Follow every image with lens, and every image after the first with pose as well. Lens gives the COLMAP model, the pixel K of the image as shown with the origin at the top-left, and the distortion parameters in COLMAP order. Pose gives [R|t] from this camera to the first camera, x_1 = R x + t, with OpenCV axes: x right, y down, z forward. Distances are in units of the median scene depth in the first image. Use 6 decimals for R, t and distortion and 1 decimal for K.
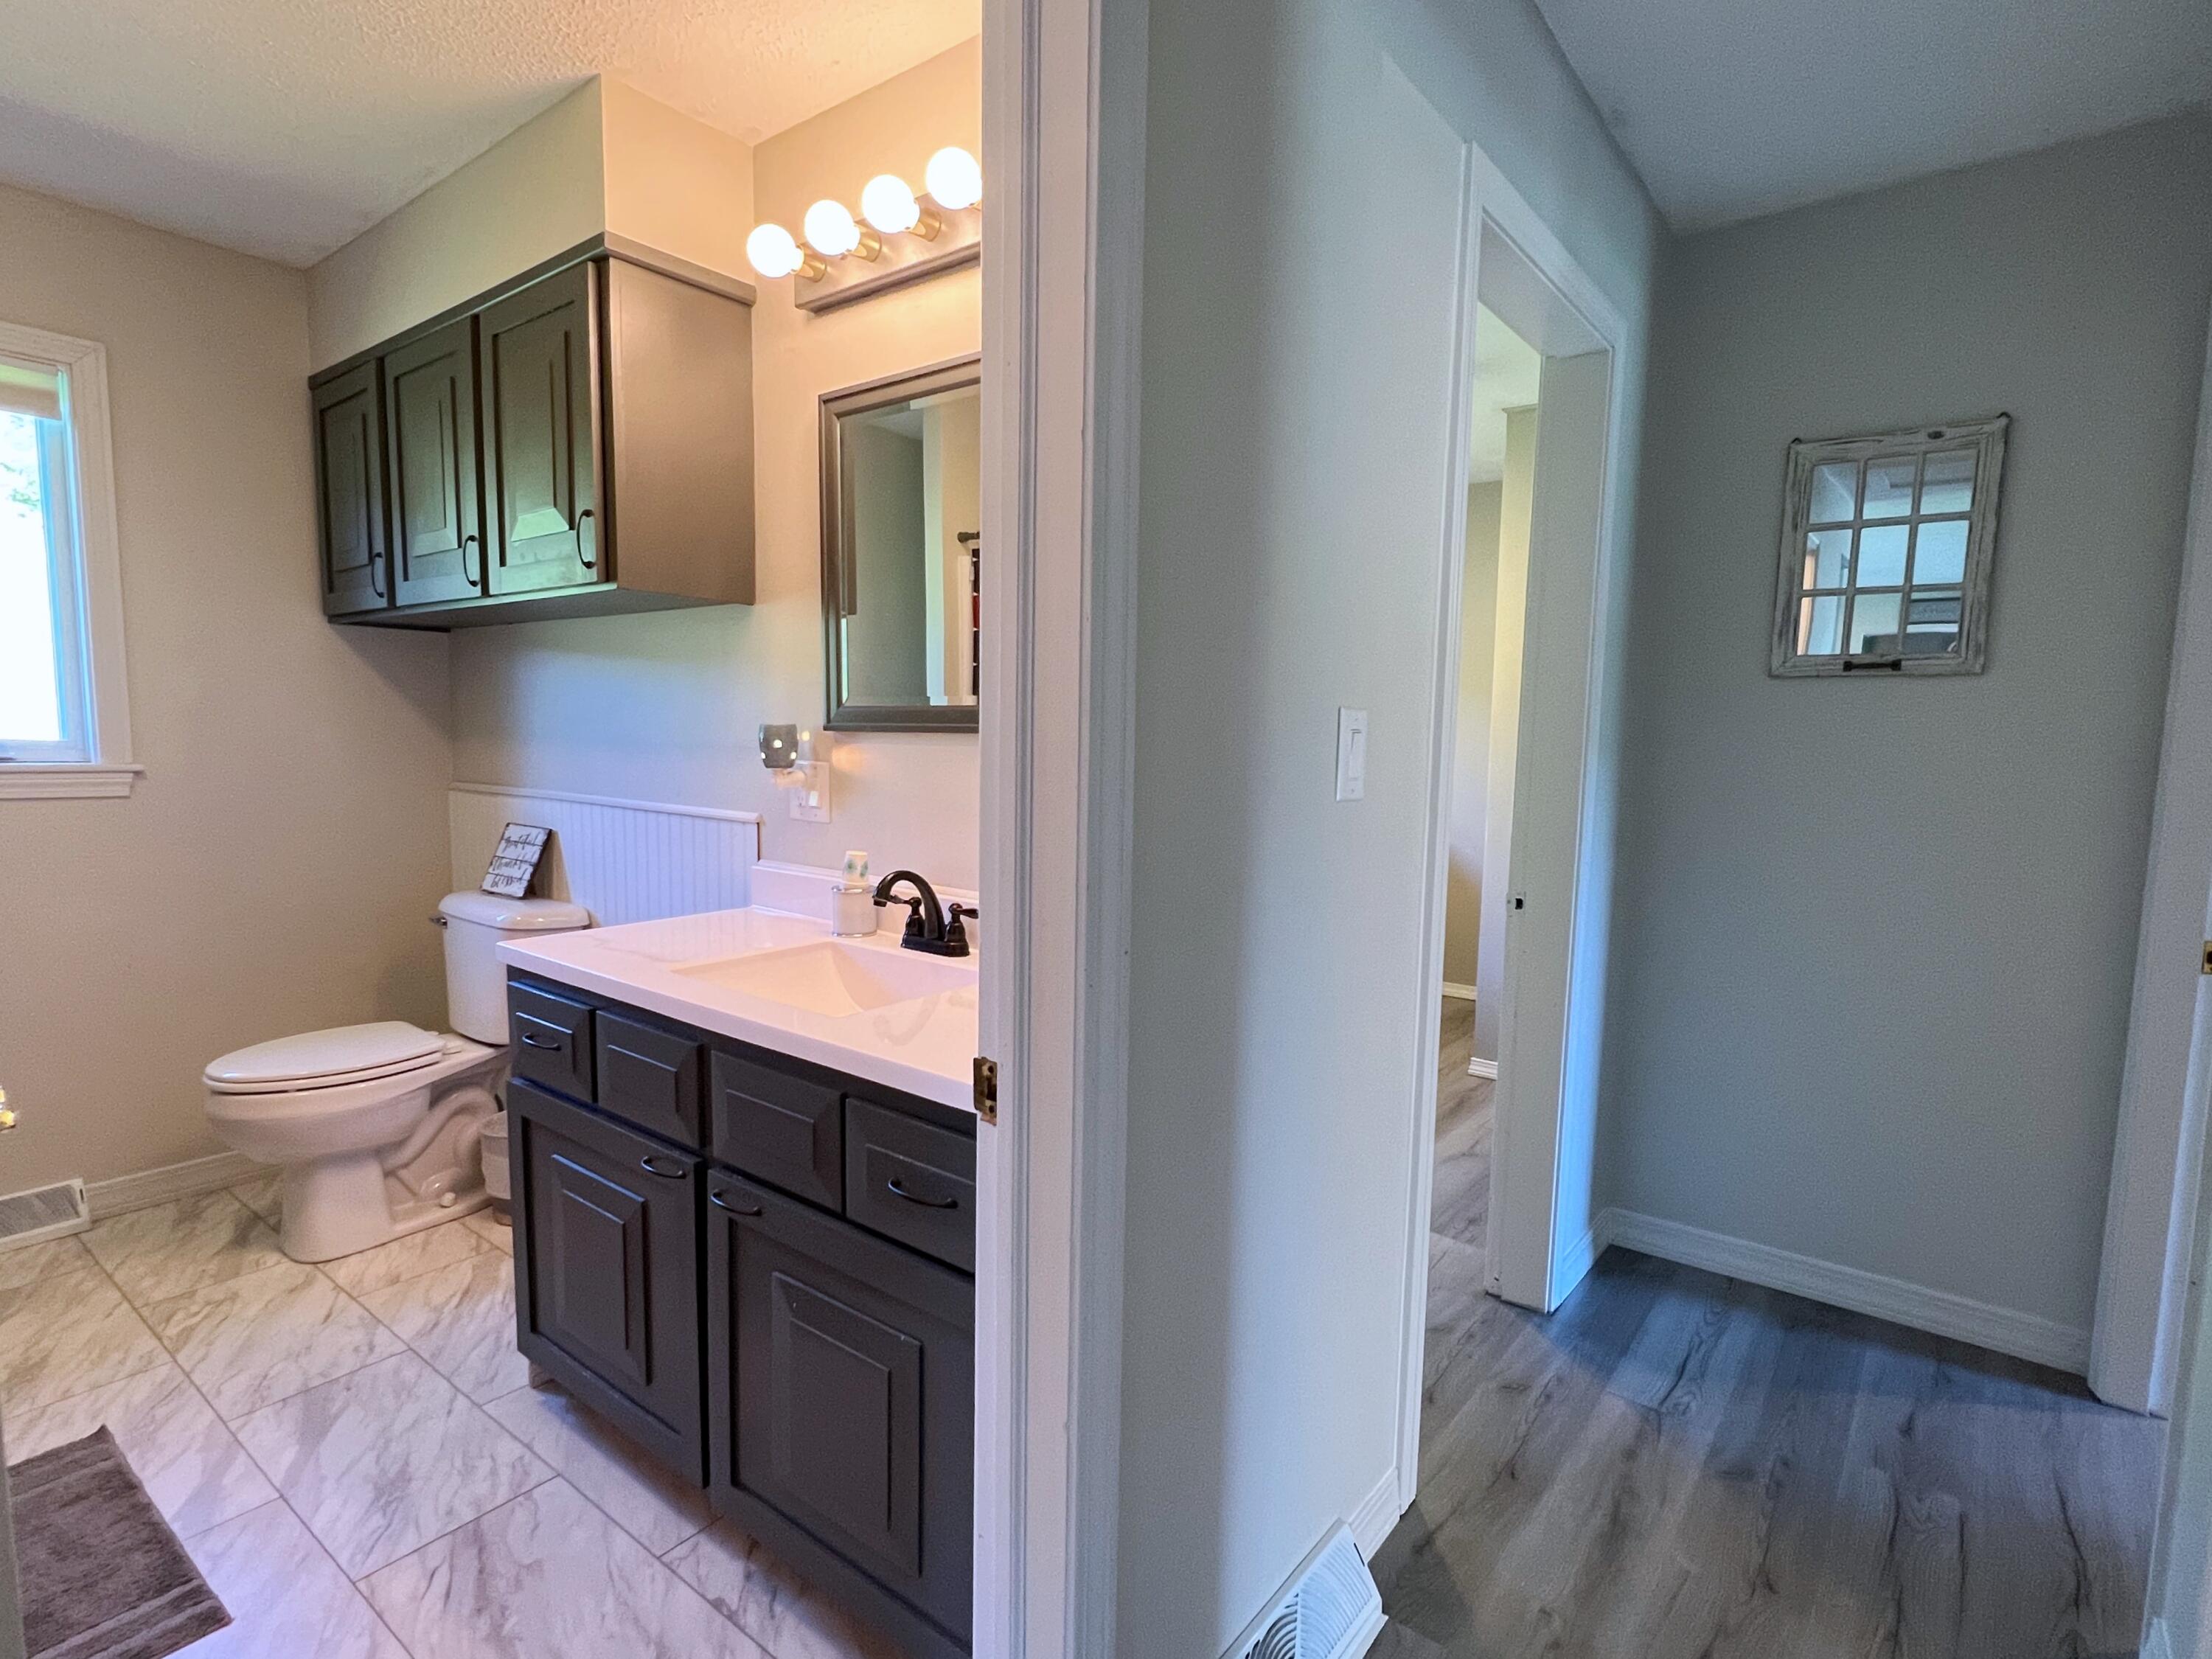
lens RADIAL K [[1044.4, 0, 1106.0], [0, 1044.4, 829.5], [0, 0, 1]] dist [-0.001900, -0.000486]
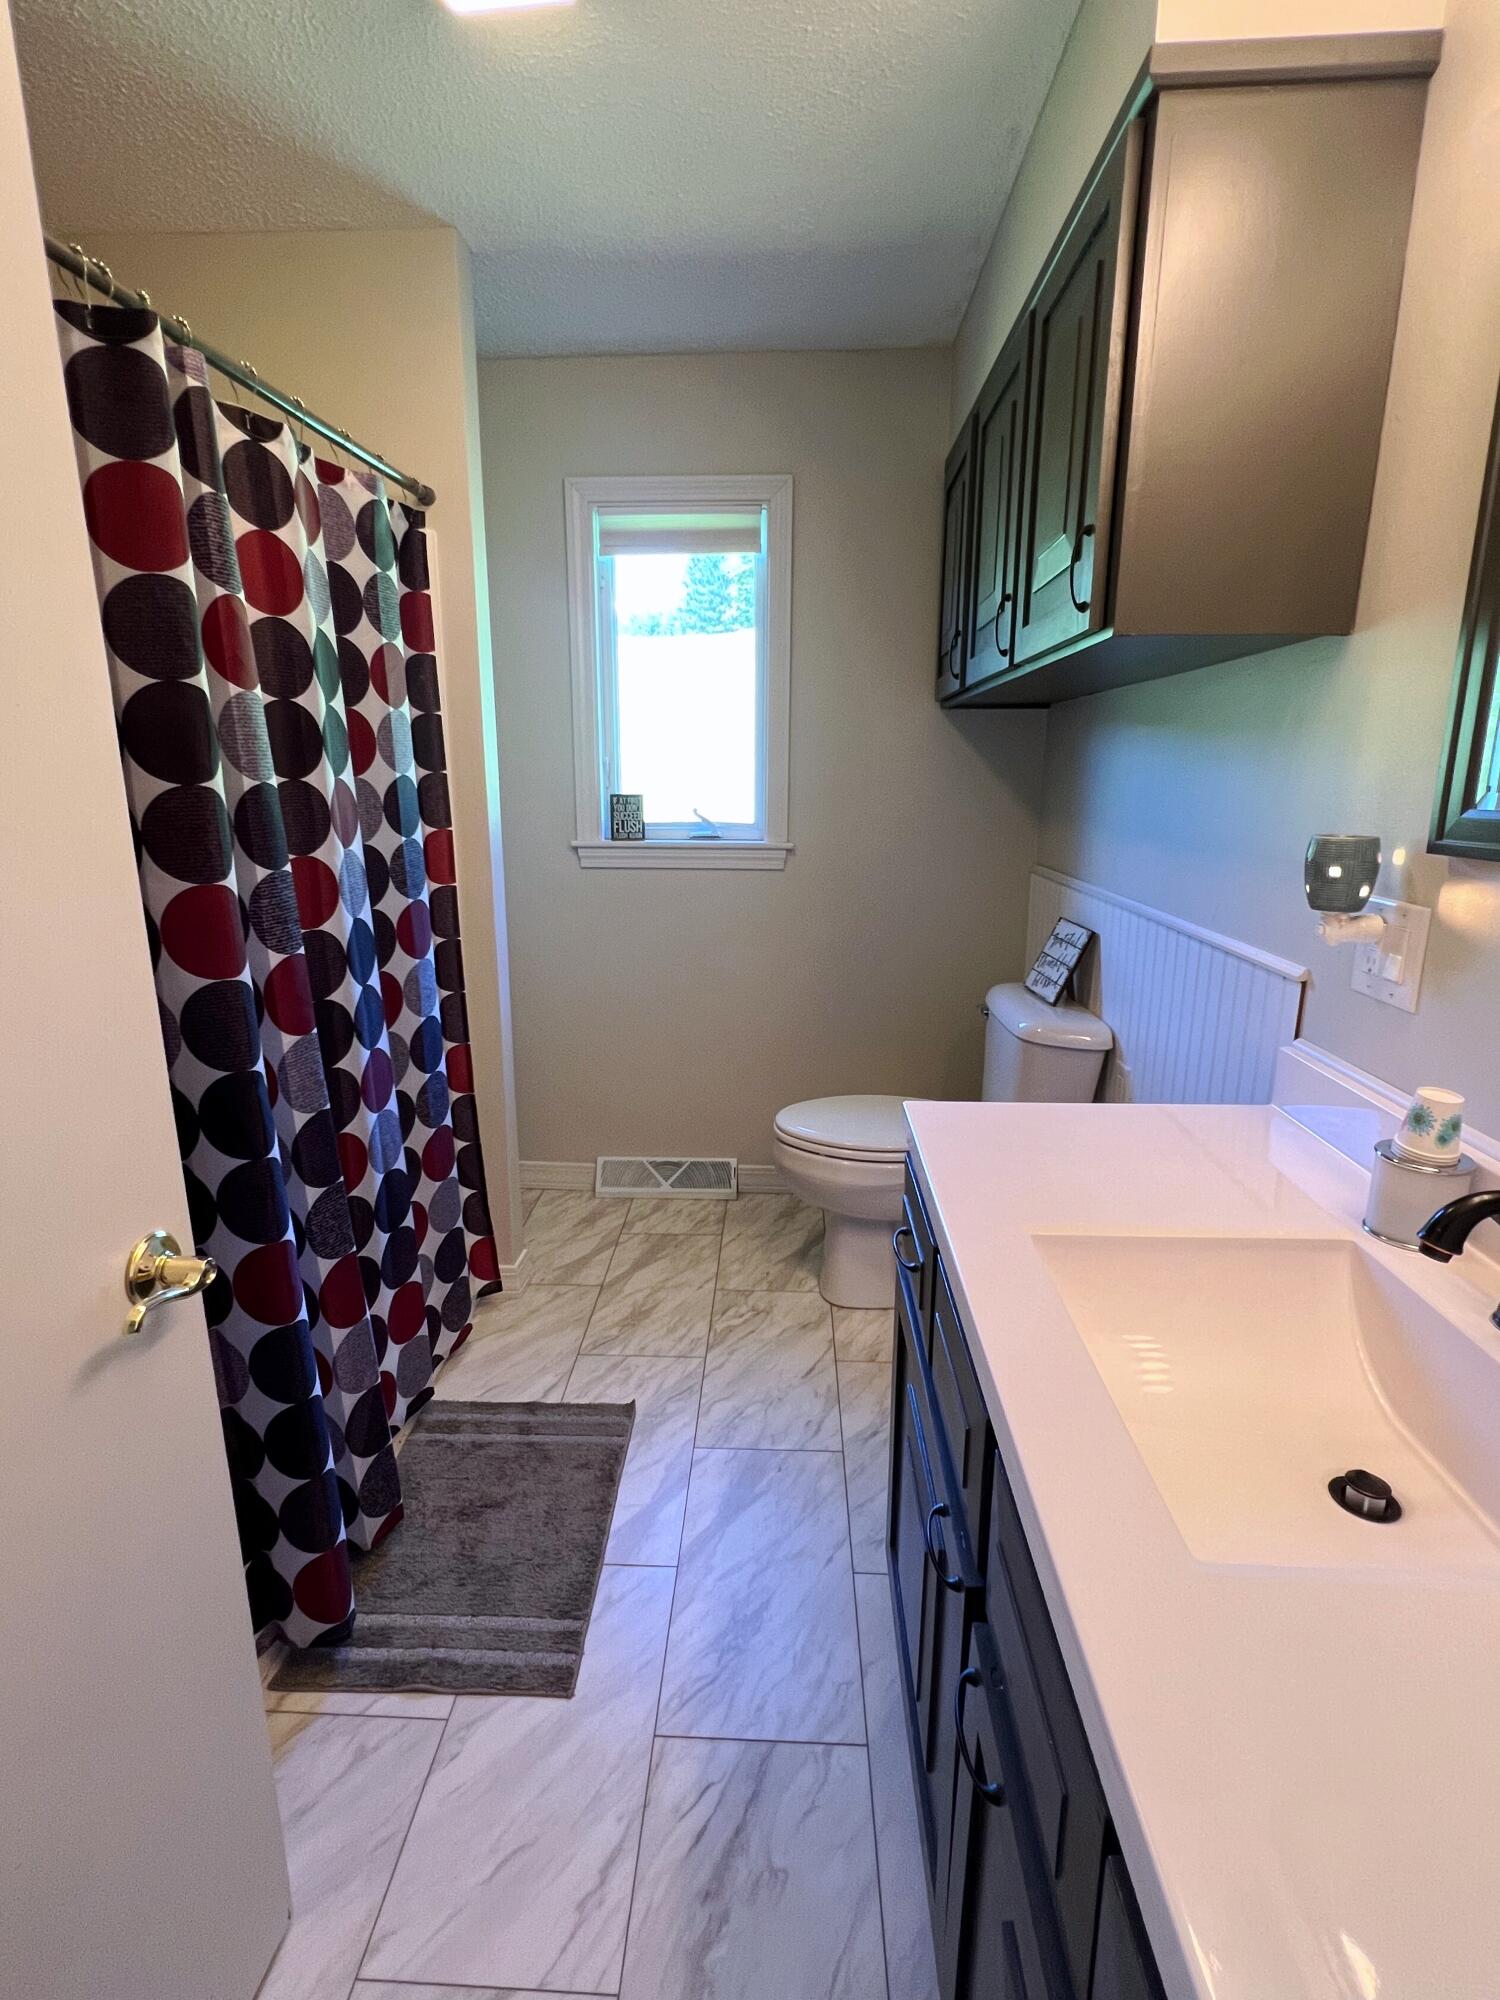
lens RADIAL K [[944.3, 0, 746.1], [0, 944.3, 993.8], [0, 0, 1]] dist [-0.001900, -0.000486]
pose [[0.558159, 0.171301, -0.811859, -0.051008], [-0.068466, 0.984628, 0.160685, -0.074779], [0.826905, -0.034103, 0.561307, 0.405538]]
